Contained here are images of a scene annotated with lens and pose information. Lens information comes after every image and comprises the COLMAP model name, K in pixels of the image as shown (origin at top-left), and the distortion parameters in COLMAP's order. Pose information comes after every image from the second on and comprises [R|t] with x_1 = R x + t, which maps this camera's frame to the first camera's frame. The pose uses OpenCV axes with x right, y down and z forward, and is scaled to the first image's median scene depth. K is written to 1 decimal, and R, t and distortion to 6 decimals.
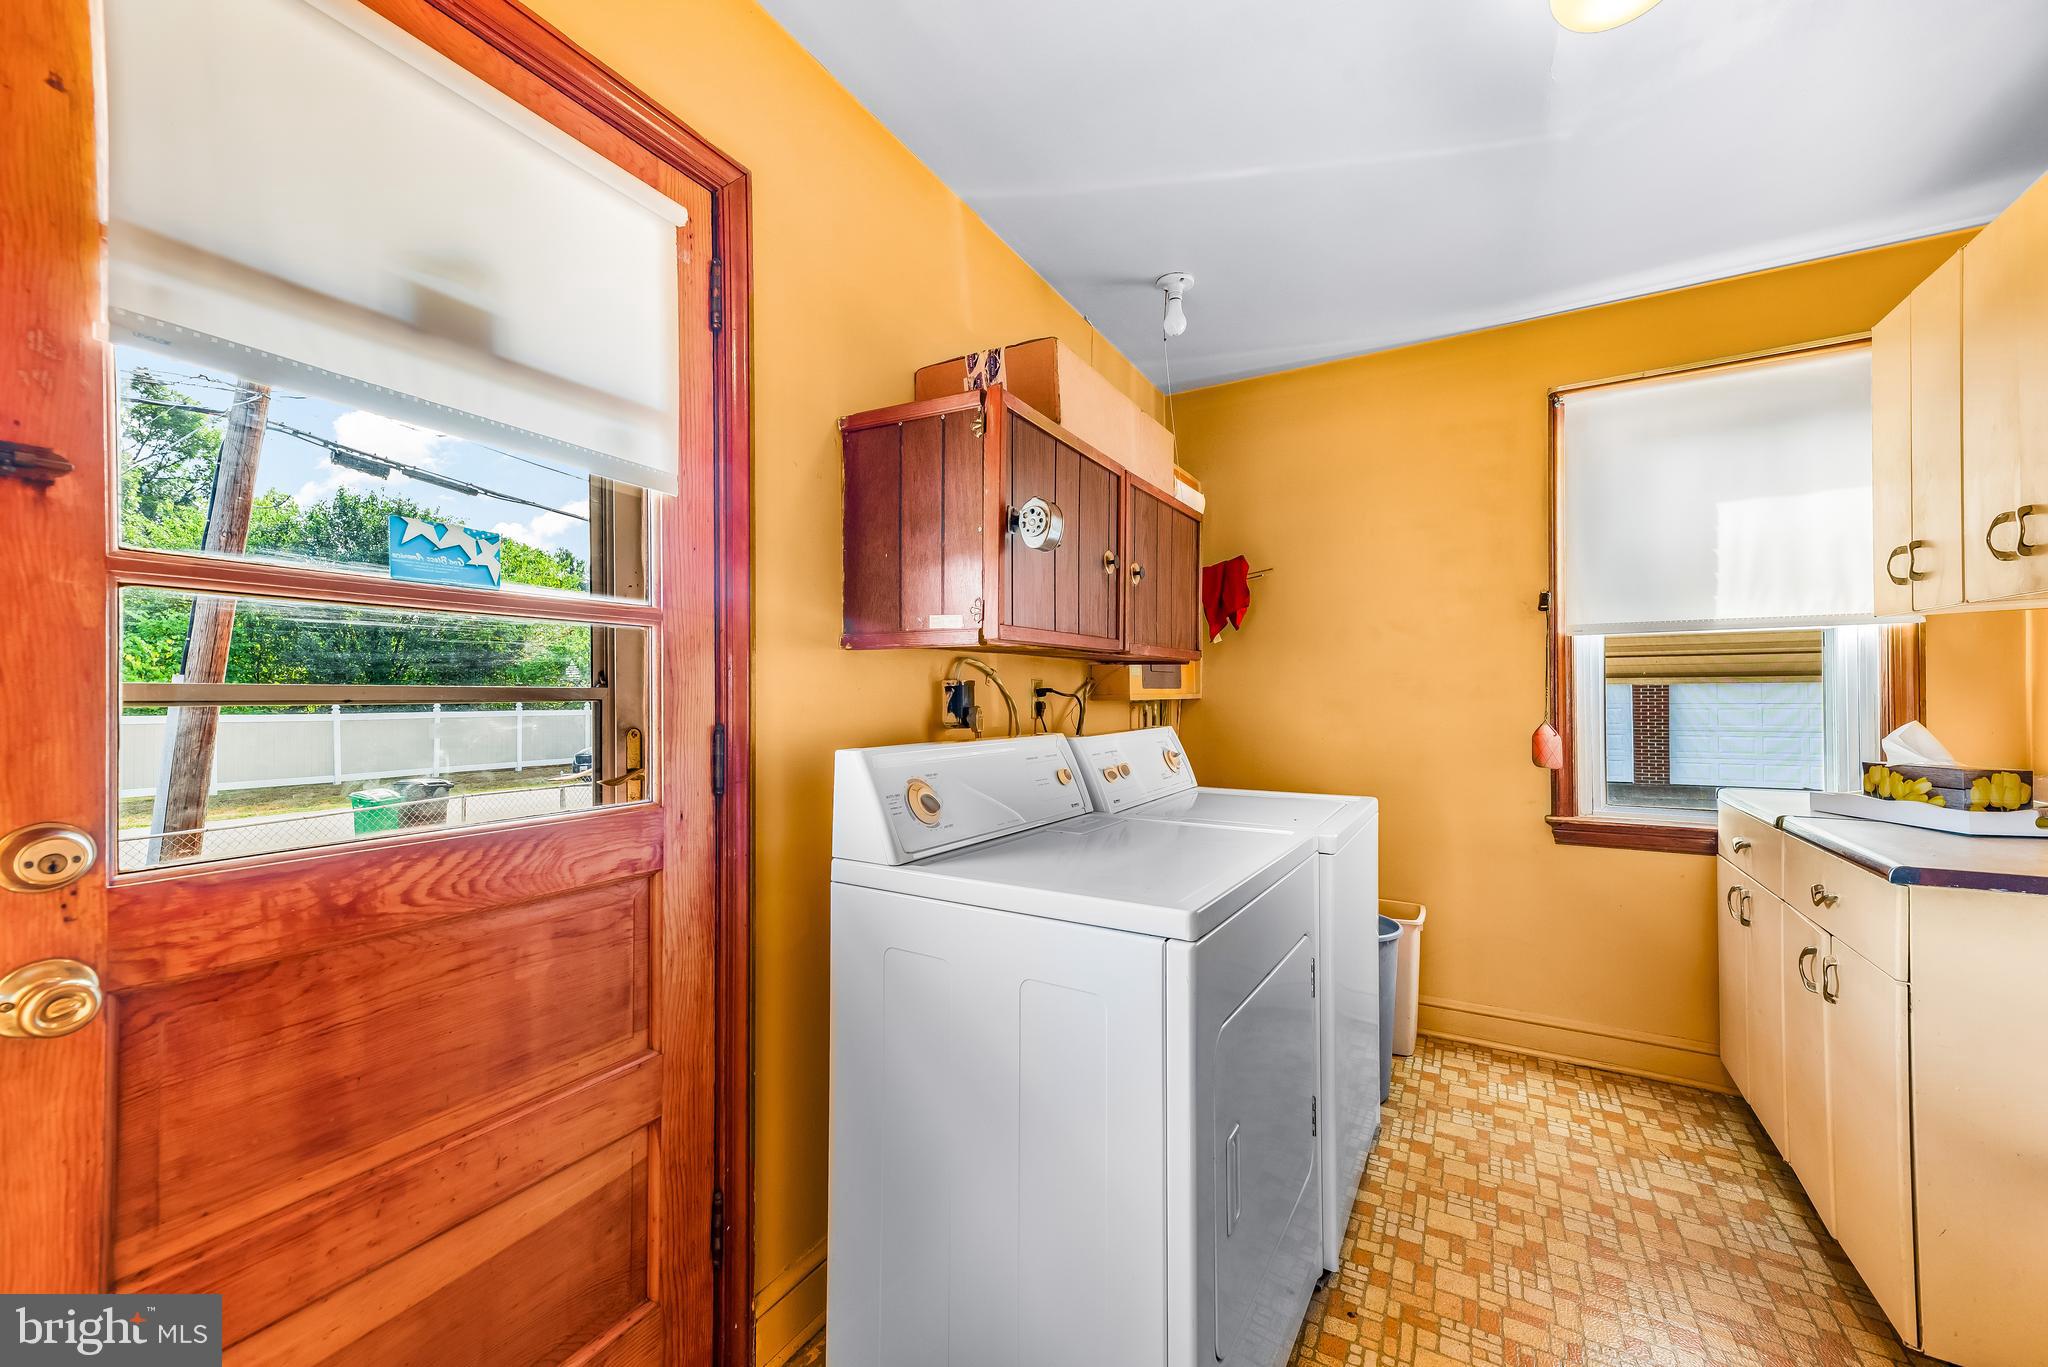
lens RADIAL K [[817.0, 0, 1012.7], [0, 817.0, 692.0], [0, 0, 1]] dist [0.025606, 0.000557]
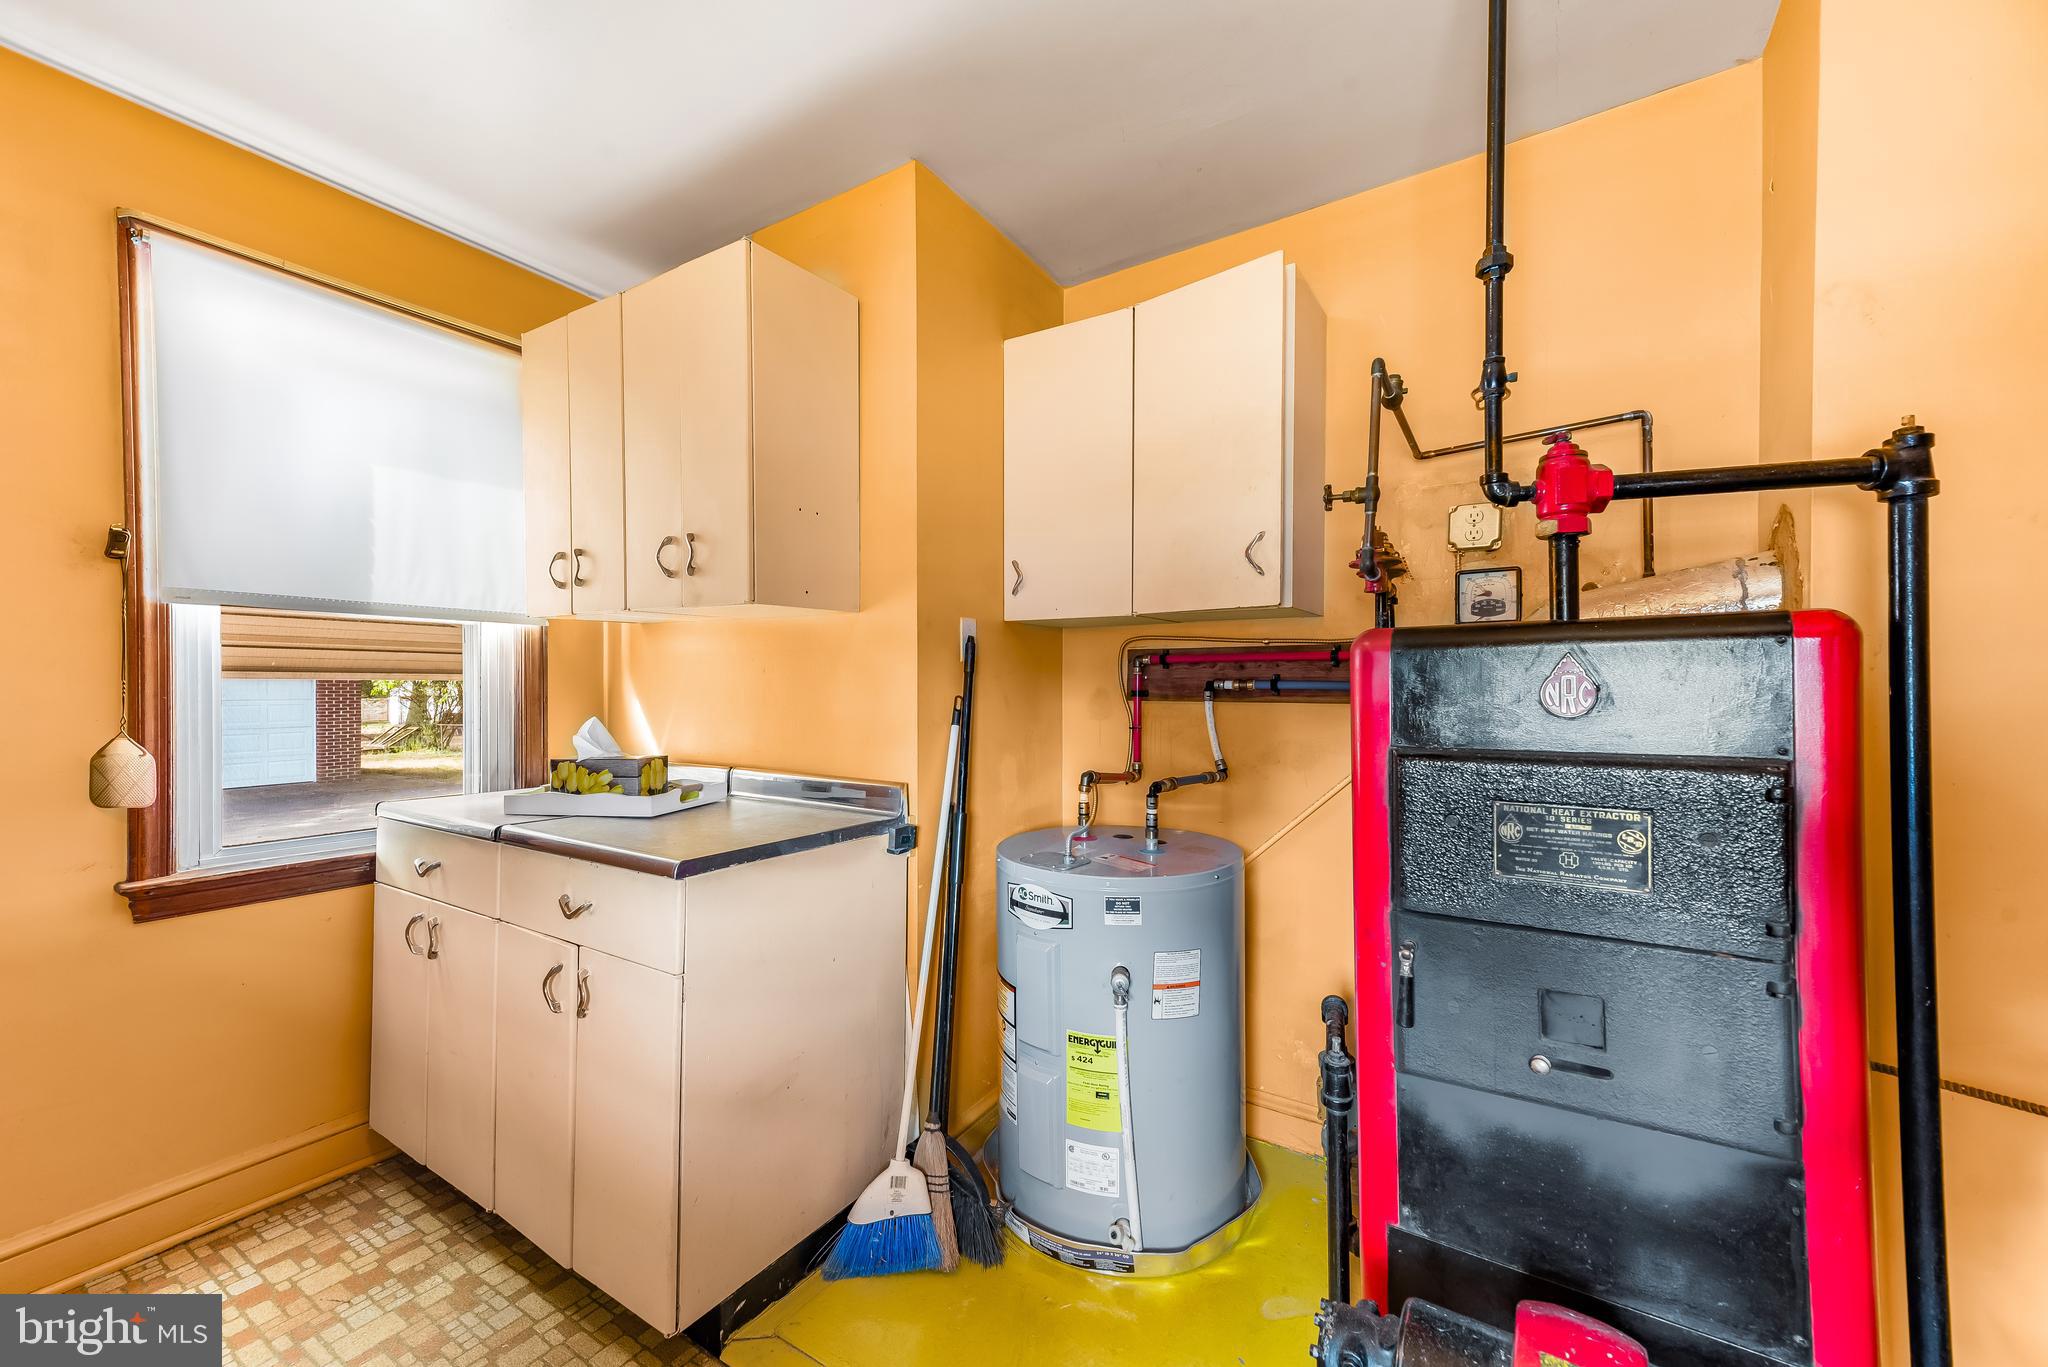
lens RADIAL K [[797.7, 0, 1024.0], [0, 797.7, 683.5], [0, 0, 1]] dist [0.008406, 0.000654]
pose [[0.036696, 0.010954, 0.999266, 0.064917], [-0.004796, 0.999930, -0.010786, 0.000459], [-0.999315, -0.004397, 0.036746, 0.344004]]
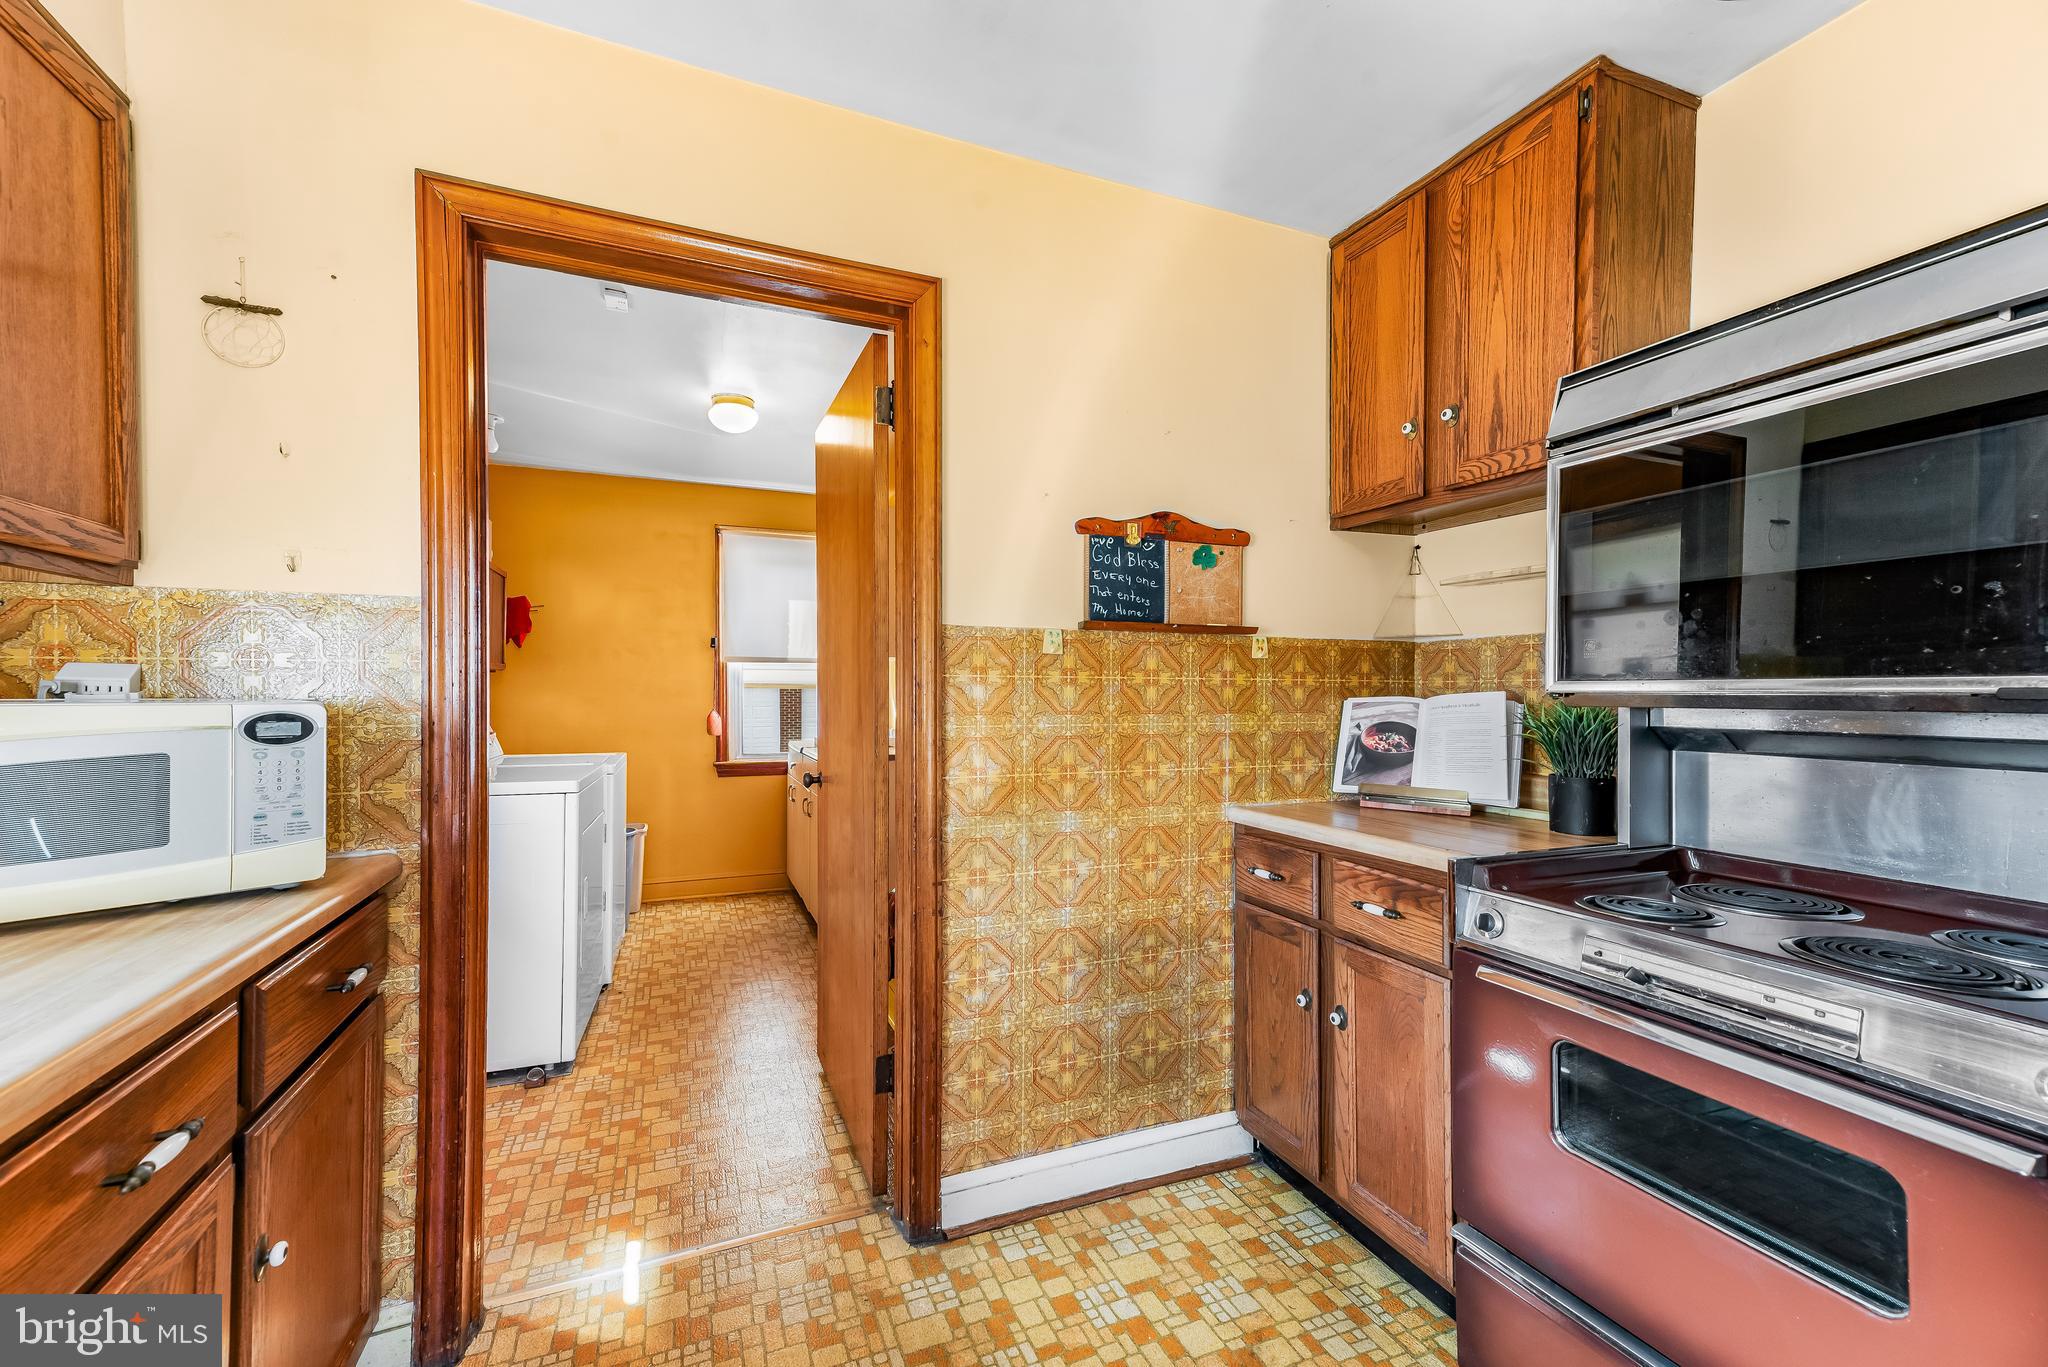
lens RADIAL K [[832.6, 0, 1022.6], [0, 832.6, 696.5], [0, 0, 1]] dist [0.024325, 0.000164]
pose [[0.608325, 0.001847, 0.793686, -0.457370], [-0.006527, 0.999975, 0.002676, -0.002021], [-0.793662, -0.006809, 0.608321, -0.752269]]
